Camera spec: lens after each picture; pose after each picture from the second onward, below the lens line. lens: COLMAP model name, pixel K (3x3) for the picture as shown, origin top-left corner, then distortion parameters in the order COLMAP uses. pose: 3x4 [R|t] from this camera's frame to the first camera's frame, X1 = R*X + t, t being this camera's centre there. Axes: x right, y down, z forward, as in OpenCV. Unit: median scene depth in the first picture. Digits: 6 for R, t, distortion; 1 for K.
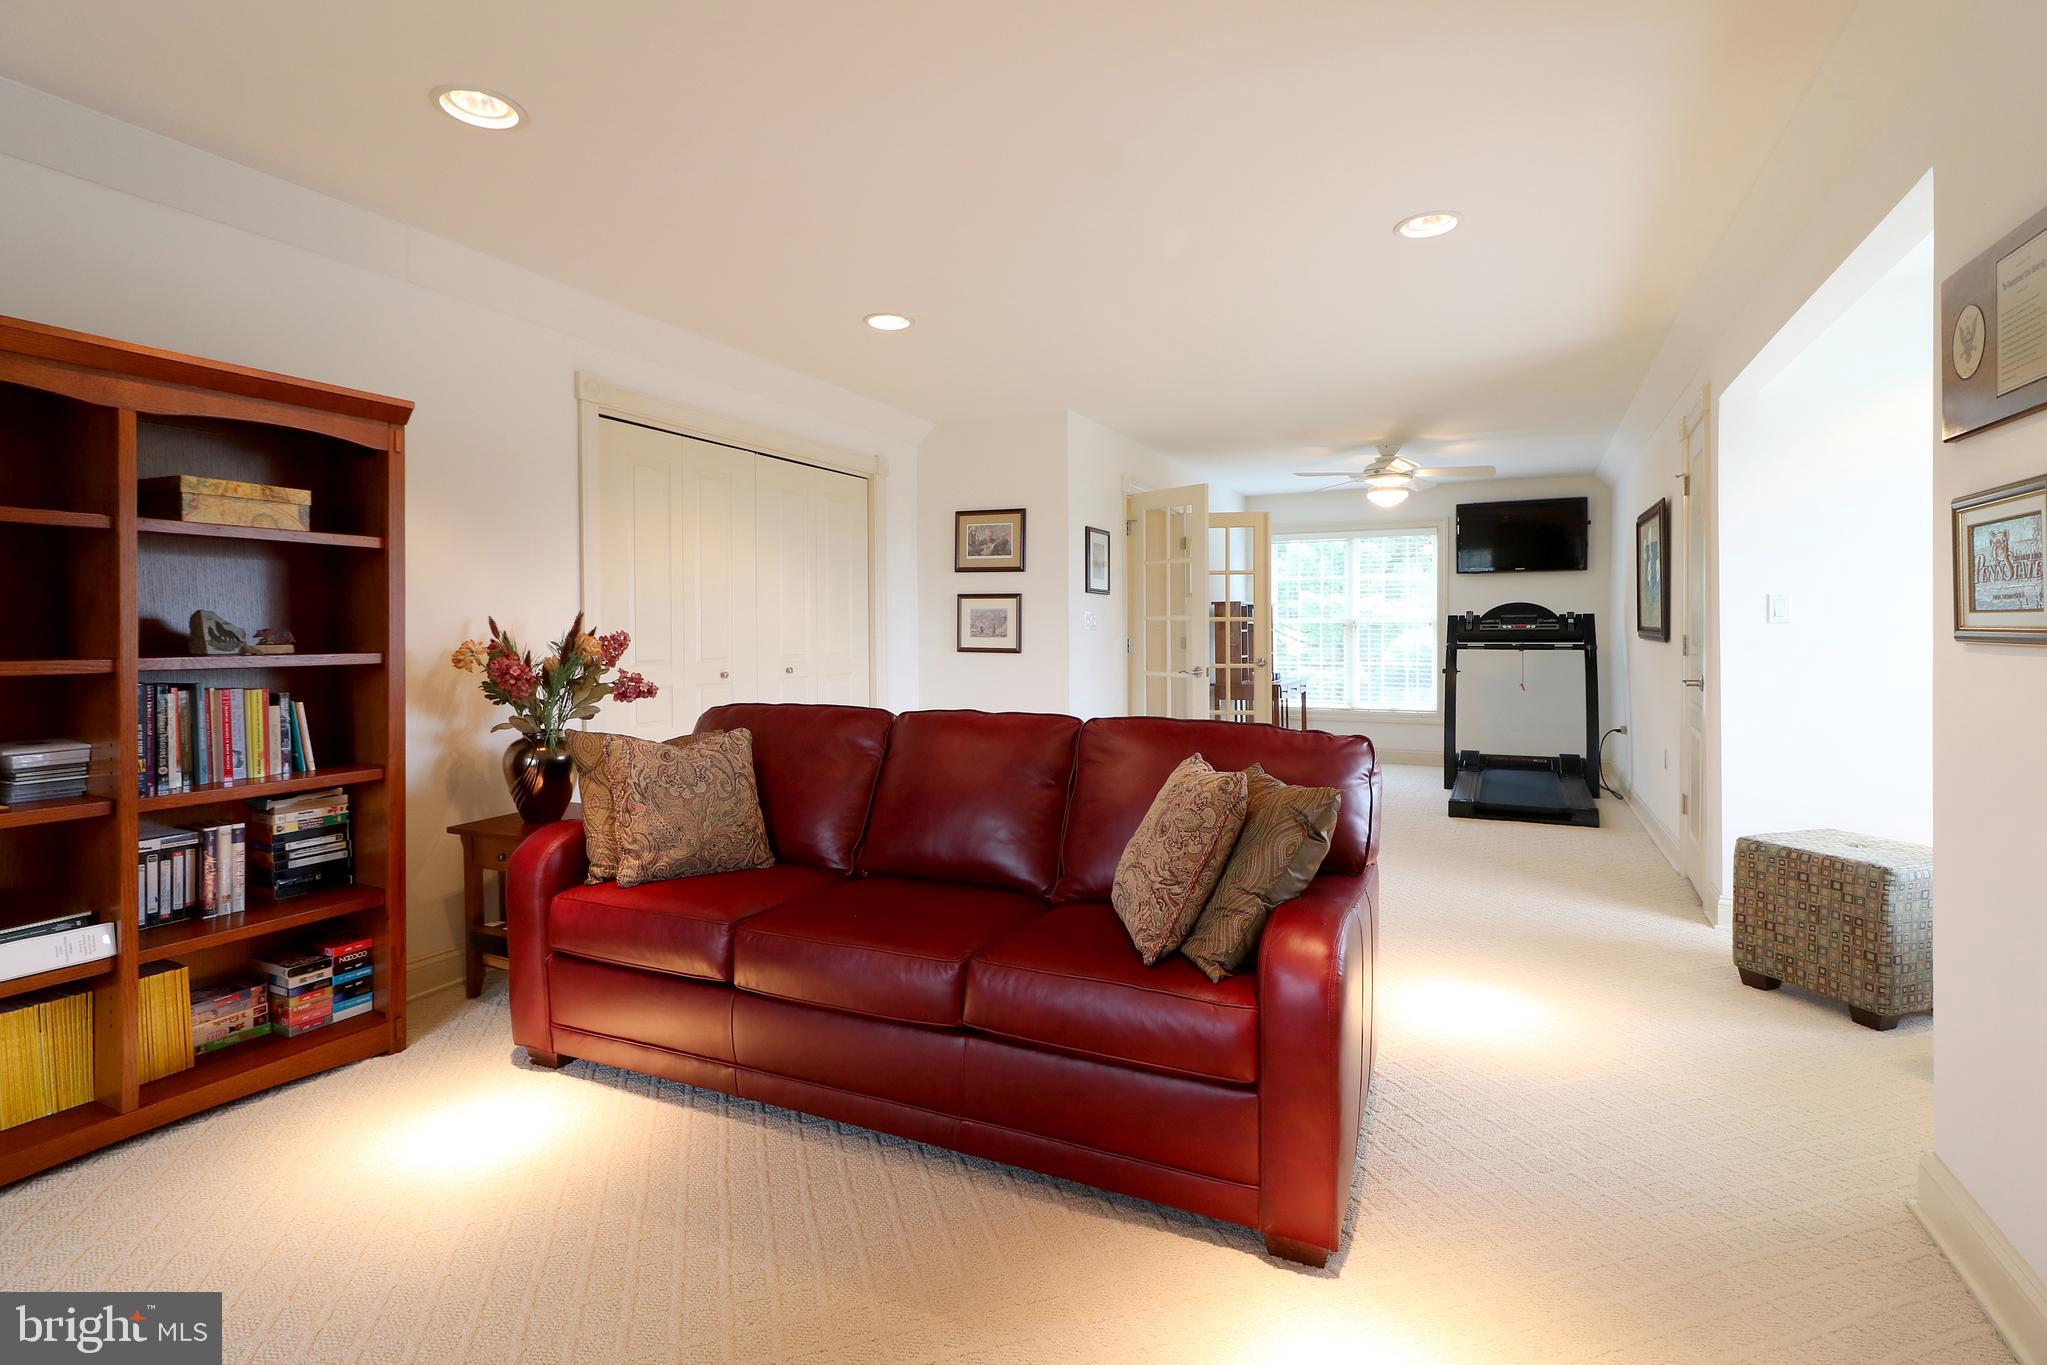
lens RADIAL K [[980.8, 0, 1023.3], [0, 980.8, 639.8], [0, 0, 1]] dist [-0.000111, 0.000173]
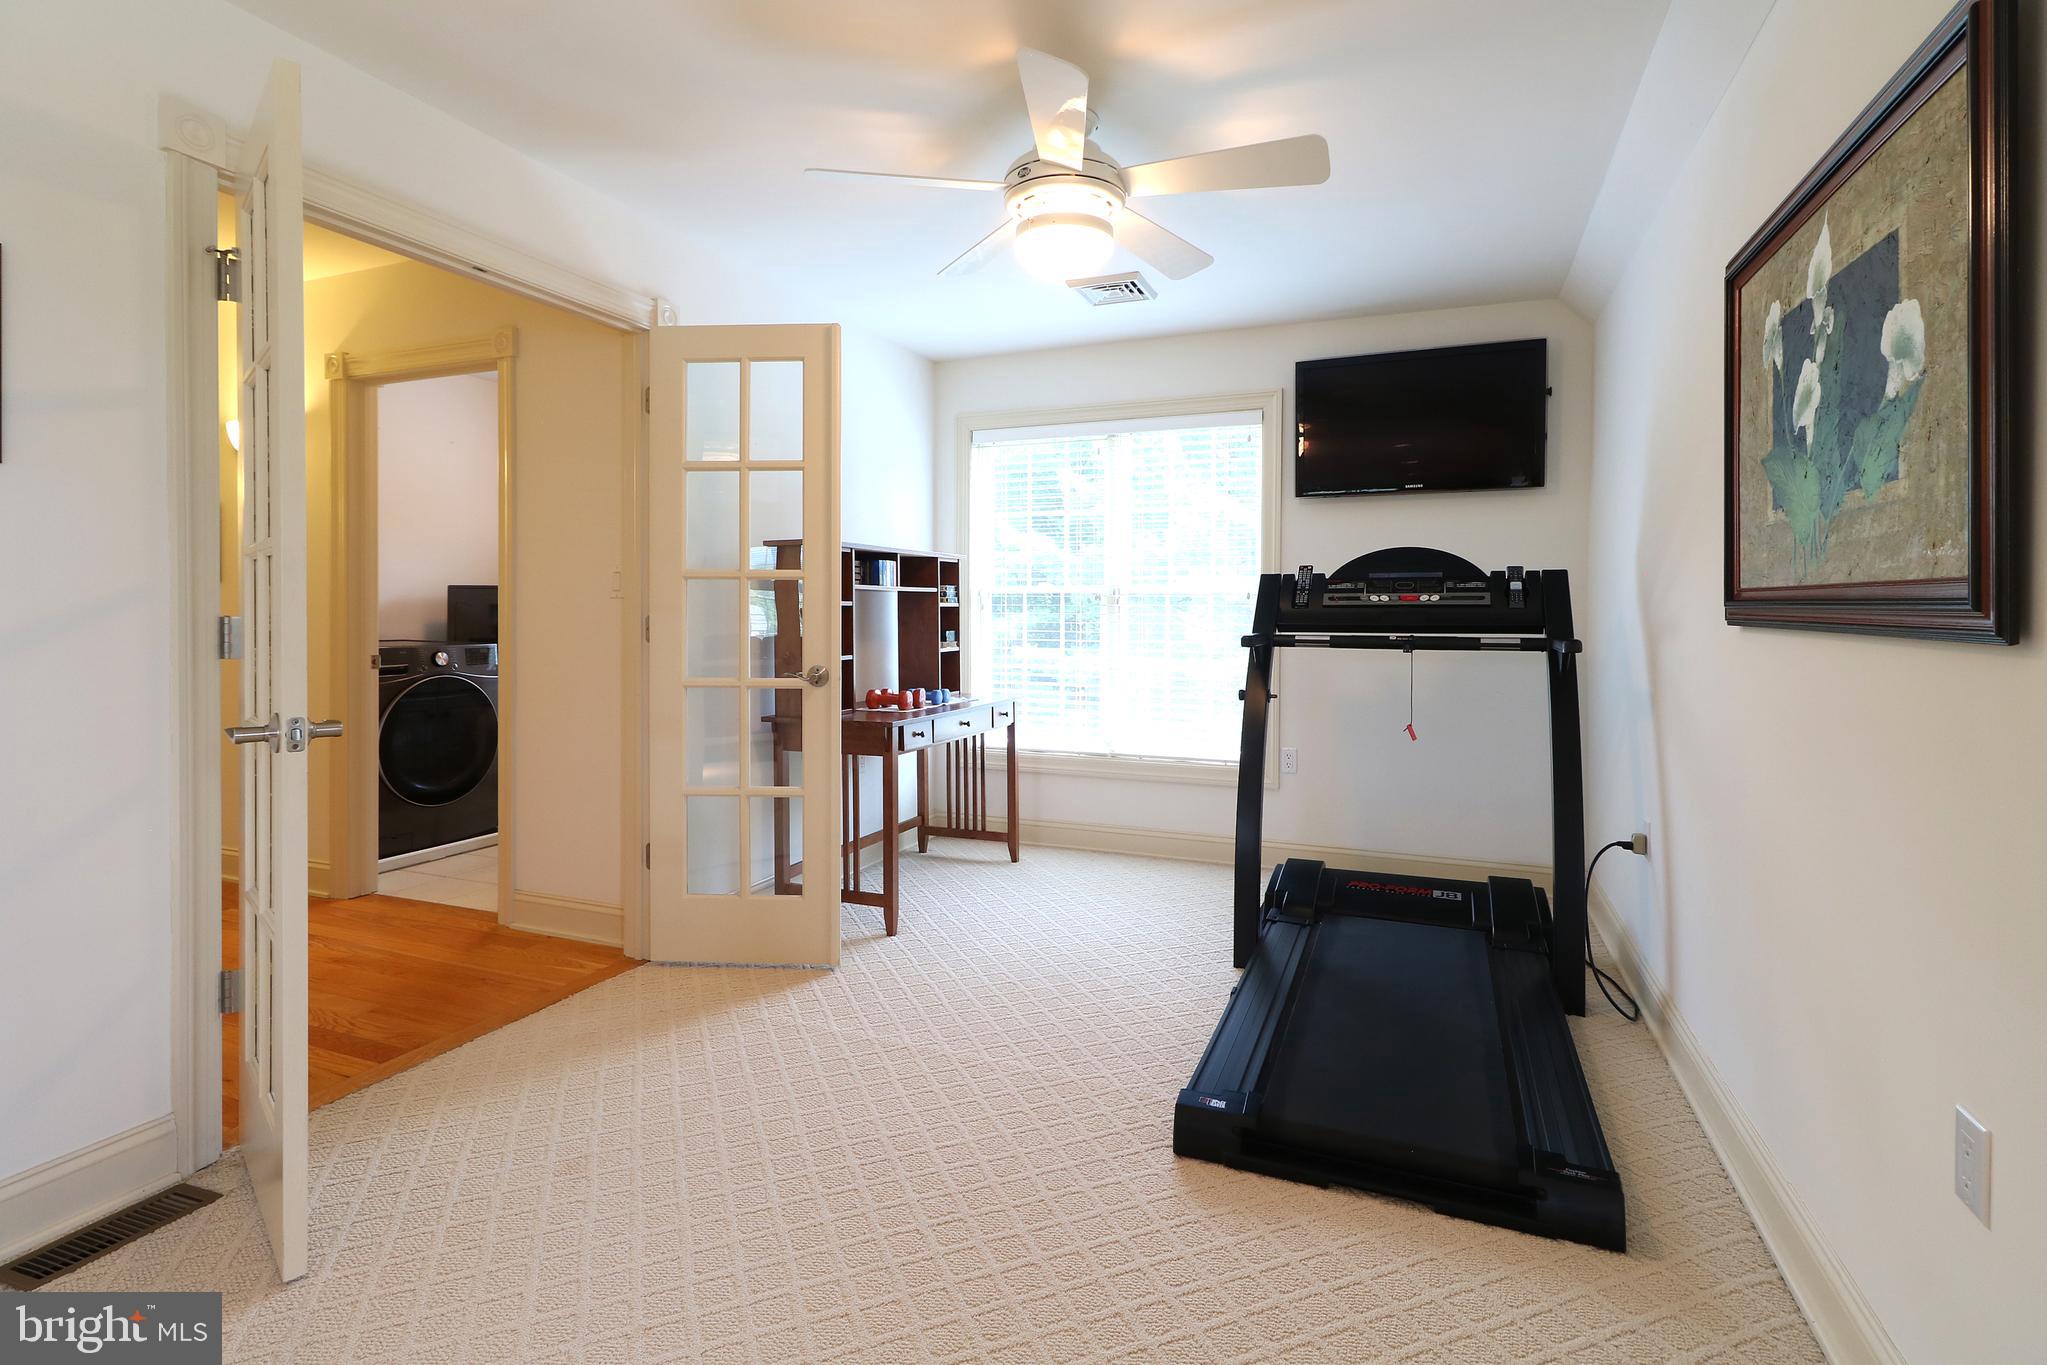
lens RADIAL K [[968.4, 0, 1023.1], [0, 968.4, 626.5], [0, 0, 1]] dist [-0.000227, 0.000034]
pose [[0.998247, 0.005055, 0.058975, 0.205577], [-0.005317, 0.999977, 0.004285, -0.000829], [-0.058952, -0.004591, 0.998250, 0.382181]]
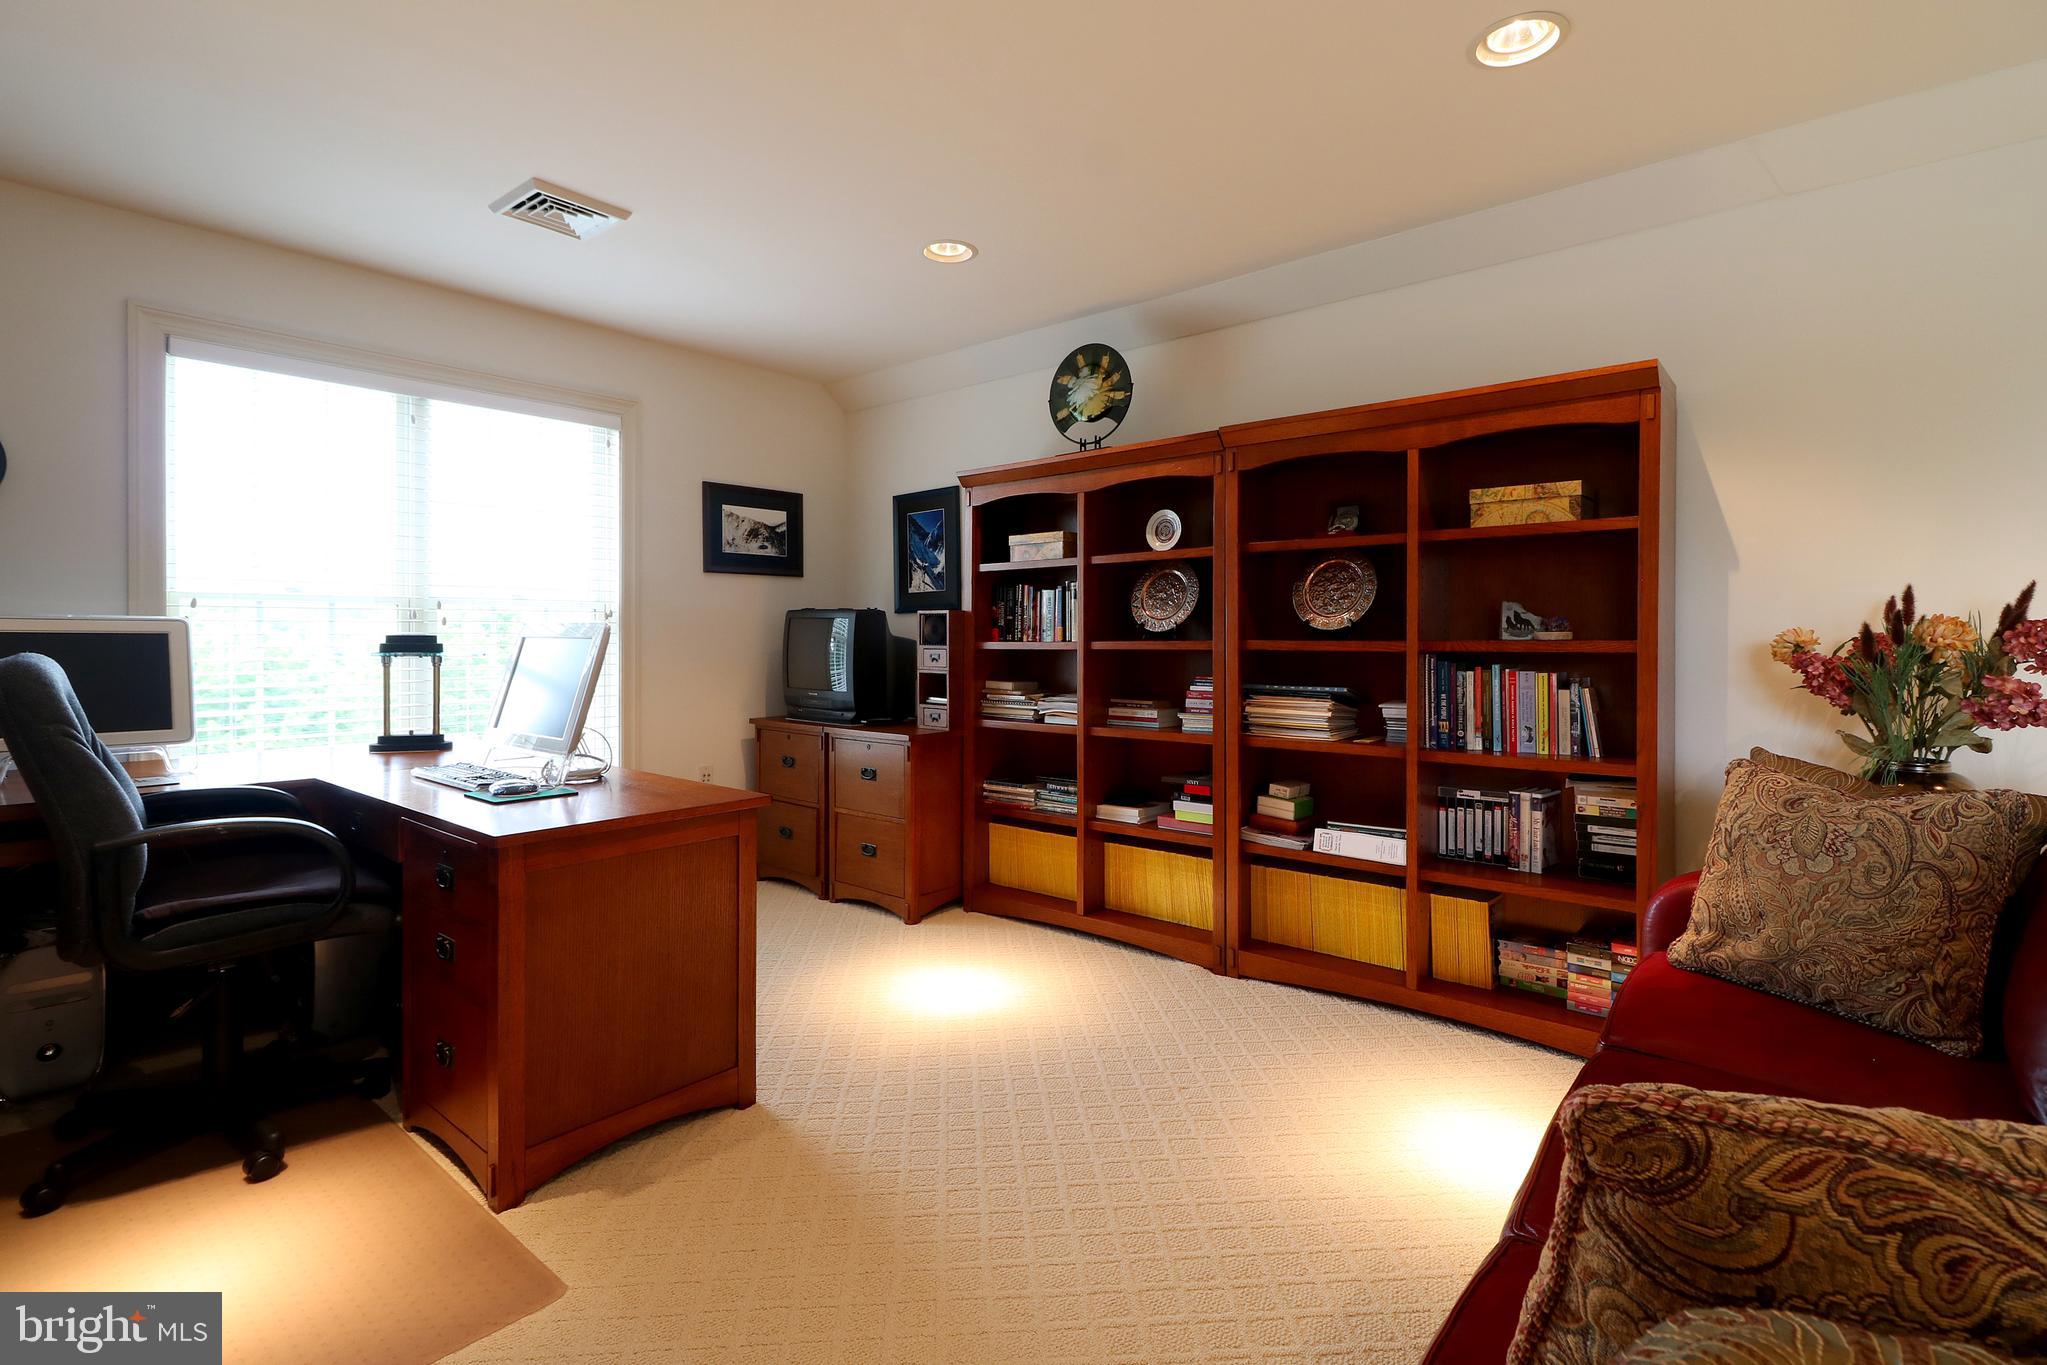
lens RADIAL K [[980.8, 0, 1023.3], [0, 980.8, 639.8], [0, 0, 1]] dist [-0.000111, 0.000173]
pose [[-0.258496, 0.003691, -0.966005, 0.472394], [-0.006076, 0.999967, 0.005447, 0.013160], [0.965993, 0.007278, -0.258465, 0.824754]]
